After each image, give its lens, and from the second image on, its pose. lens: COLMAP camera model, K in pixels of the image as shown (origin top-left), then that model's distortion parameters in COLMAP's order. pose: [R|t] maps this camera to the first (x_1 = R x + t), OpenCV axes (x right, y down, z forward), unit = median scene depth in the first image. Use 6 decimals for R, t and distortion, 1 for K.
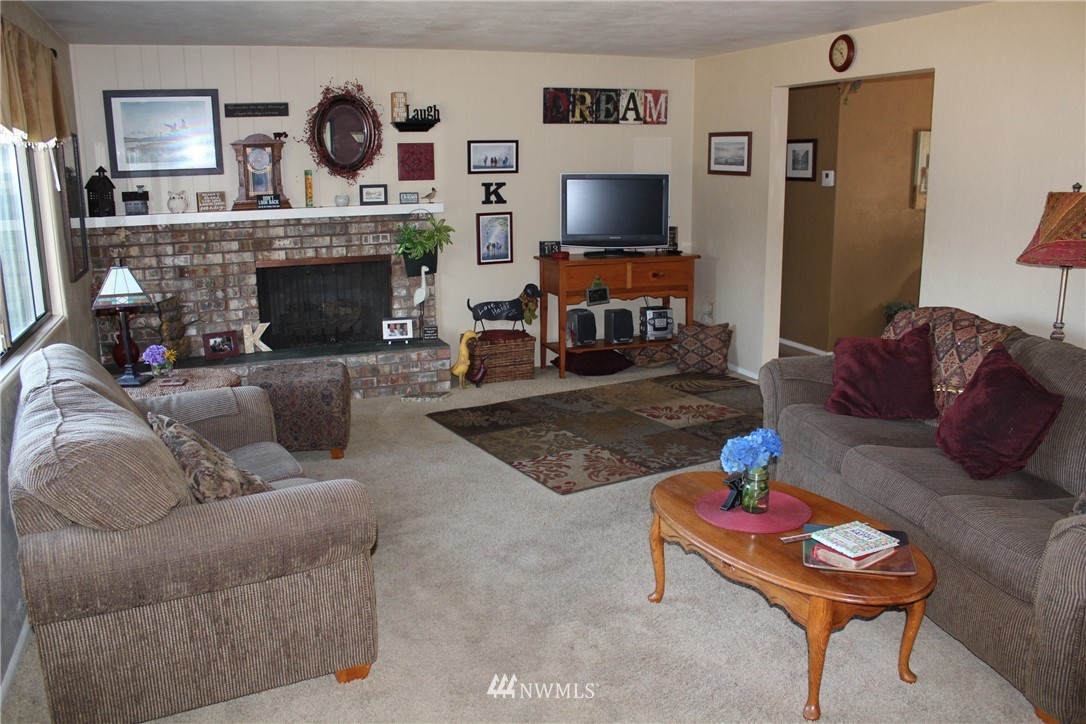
lens RADIAL K [[897.5, 0, 540.4], [0, 897.5, 362.6], [0, 0, 1]] dist [-0.143718, 0.129311]
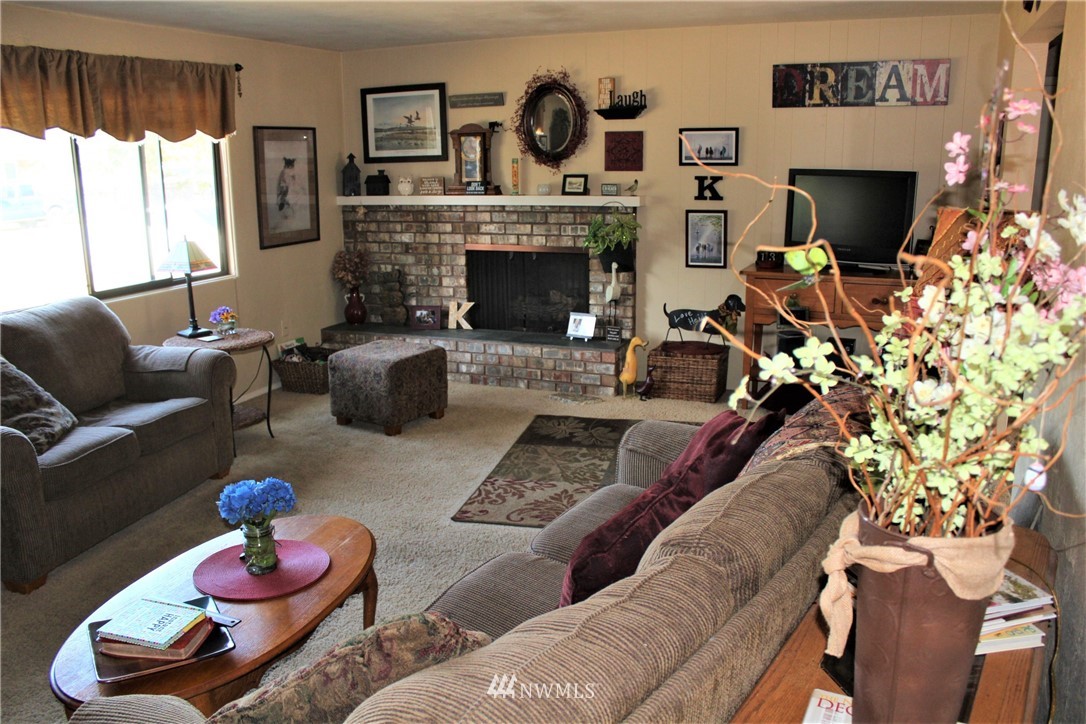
lens RADIAL K [[897.5, 0, 538.9], [0, 897.5, 369.4], [0, 0, 1]] dist [-0.143718, 0.129311]
pose [[0.730495, 0.163263, -0.663115, 0.470959], [-0.144837, 0.985952, 0.083193, -0.066256], [0.667382, 0.035272, 0.743880, 0.258407]]
